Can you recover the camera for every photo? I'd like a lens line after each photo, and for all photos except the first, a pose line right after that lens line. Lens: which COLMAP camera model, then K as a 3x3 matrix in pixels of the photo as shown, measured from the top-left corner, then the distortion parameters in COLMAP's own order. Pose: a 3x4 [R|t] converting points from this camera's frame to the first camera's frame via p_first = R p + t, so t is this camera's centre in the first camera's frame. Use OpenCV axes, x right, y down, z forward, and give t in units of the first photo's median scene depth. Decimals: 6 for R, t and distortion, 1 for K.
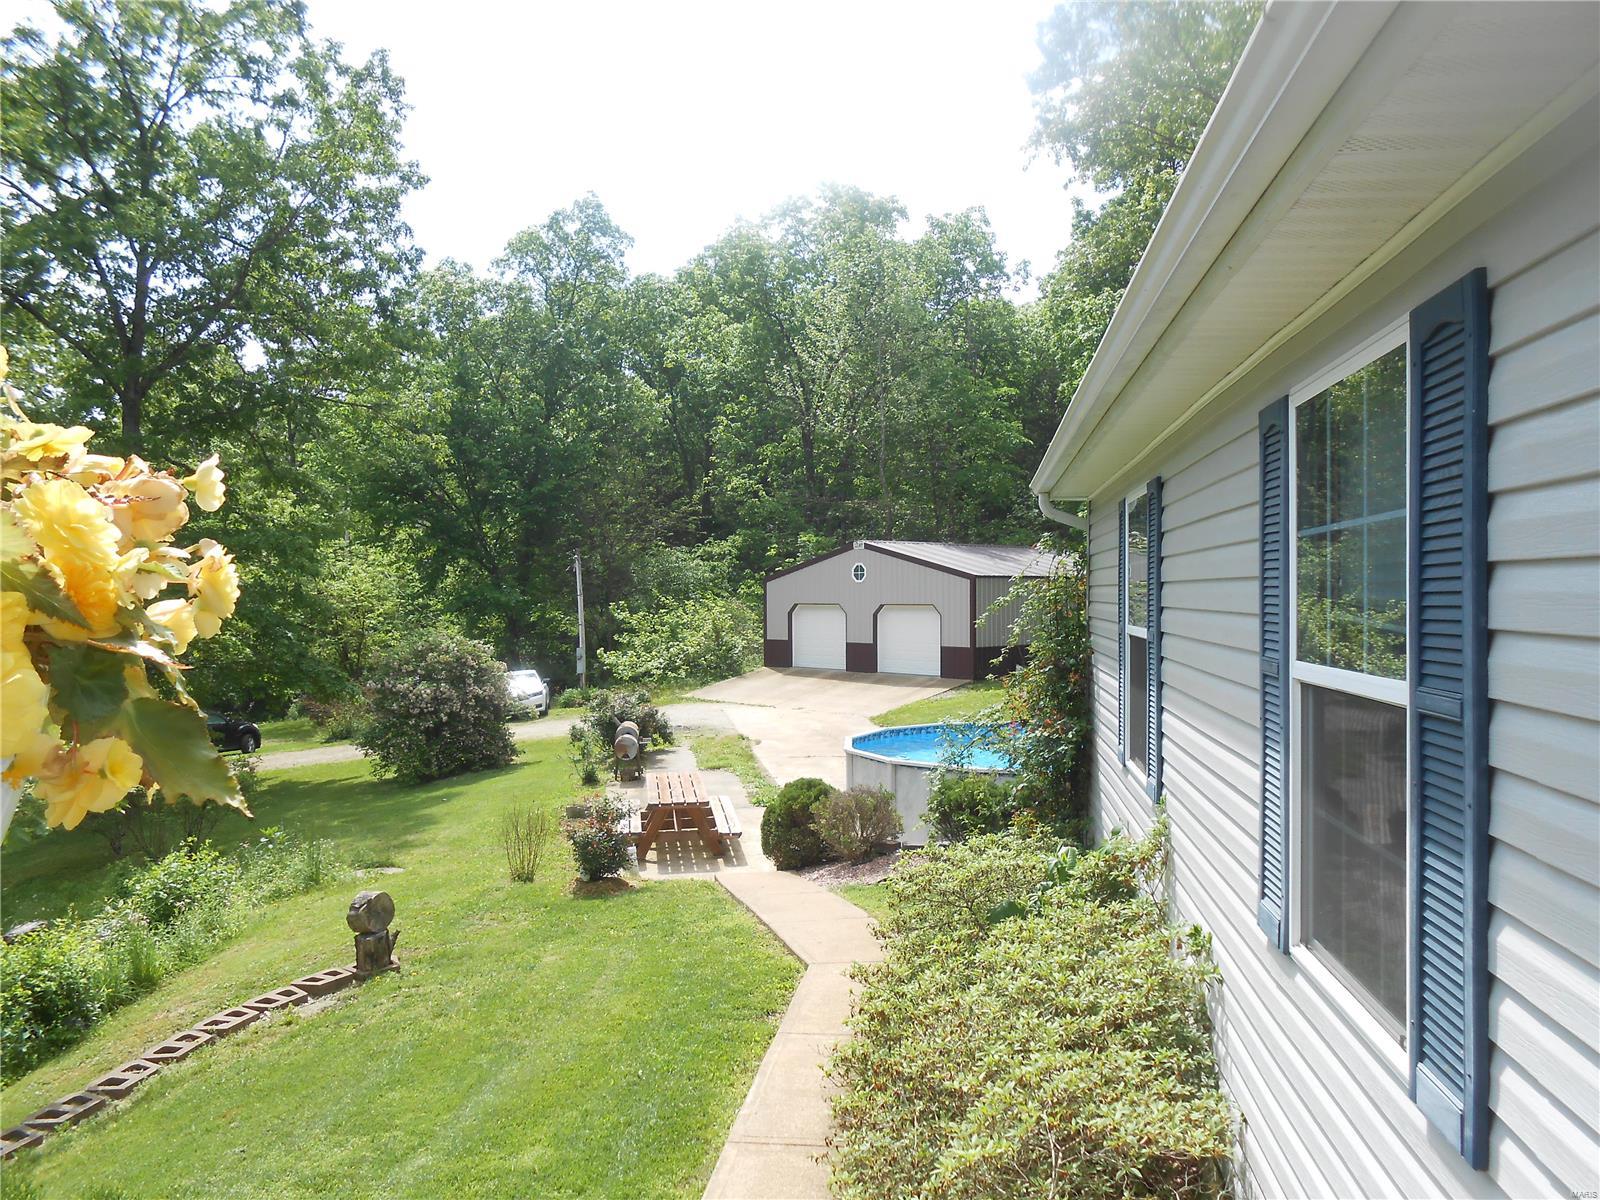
lens RADIAL K [[1099.7, 0, 803.1], [0, 1099.7, 604.8], [0, 0, 1]] dist [-0.041109, 0.001586]
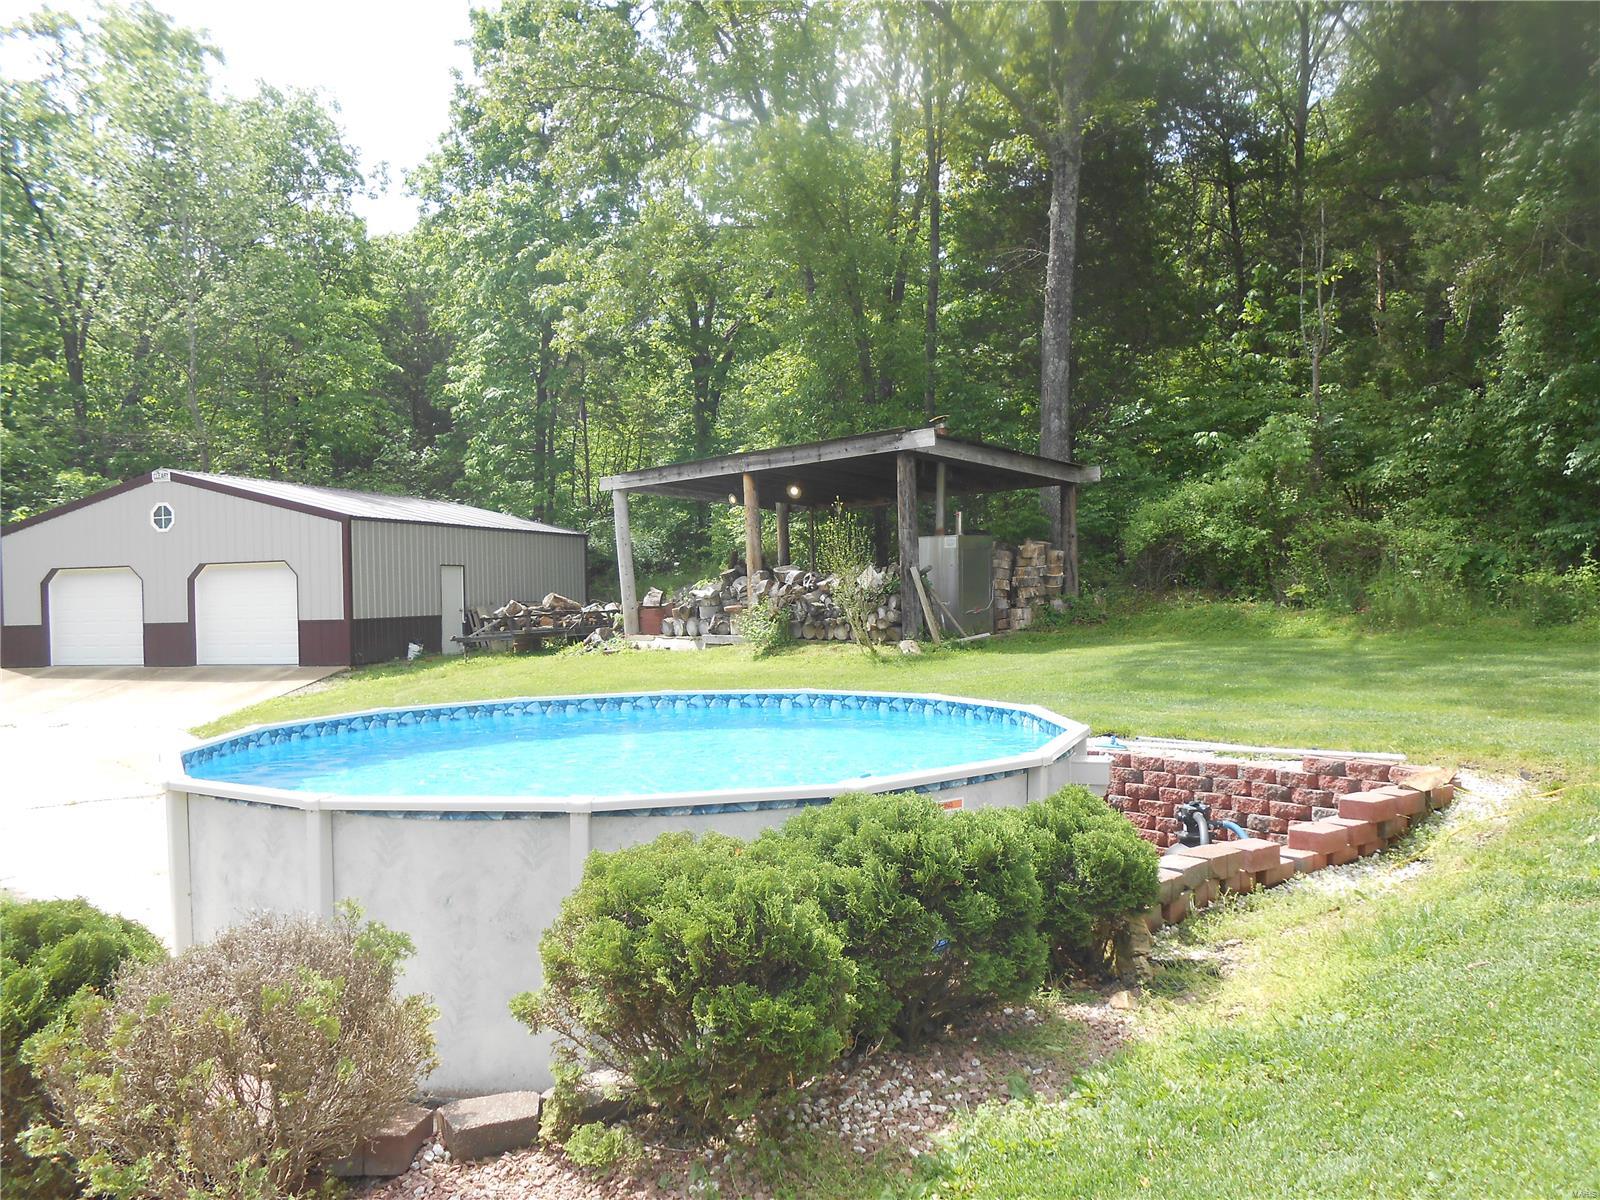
lens RADIAL K [[1099.7, 0, 803.1], [0, 1099.7, 604.8], [0, 0, 1]] dist [-0.041109, 0.001586]
pose [[0.830379, -0.022260, 0.556755, 0.006284], [0.024005, 0.999703, 0.004167, 0.030773], [-0.556682, 0.009904, 0.830666, 0.236293]]
